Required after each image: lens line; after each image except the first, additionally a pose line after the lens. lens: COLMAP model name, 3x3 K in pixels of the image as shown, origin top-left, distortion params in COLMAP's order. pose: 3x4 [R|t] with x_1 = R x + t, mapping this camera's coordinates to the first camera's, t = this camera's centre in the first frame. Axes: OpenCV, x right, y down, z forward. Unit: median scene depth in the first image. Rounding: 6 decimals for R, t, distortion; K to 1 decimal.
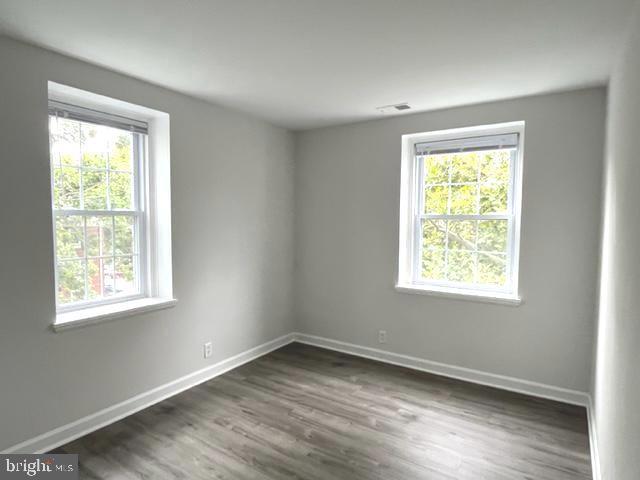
lens RADIAL K [[371.0, 0, 317.3], [0, 371.0, 240.5], [0, 0, 1]] dist [-0.002467, -0.000083]
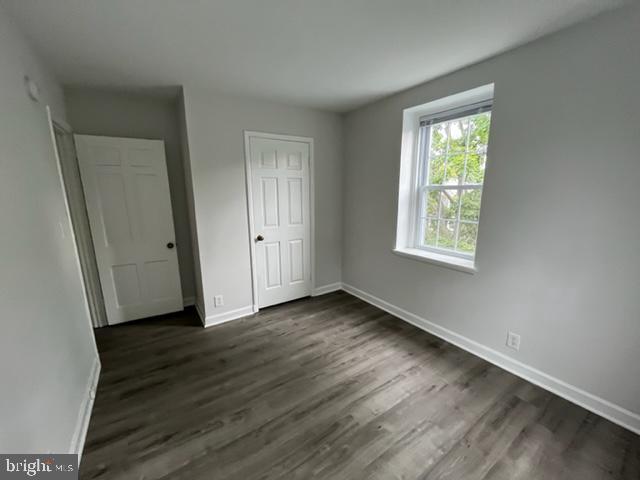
lens RADIAL K [[259.2, 0, 317.8], [0, 259.2, 241.3], [0, 0, 1]] dist [-0.001843, -0.000667]
pose [[-0.375157, 0.178646, -0.909584, 0.492084], [-0.050729, 0.975826, 0.212579, -0.058773], [0.925572, 0.125893, -0.357026, 0.909547]]
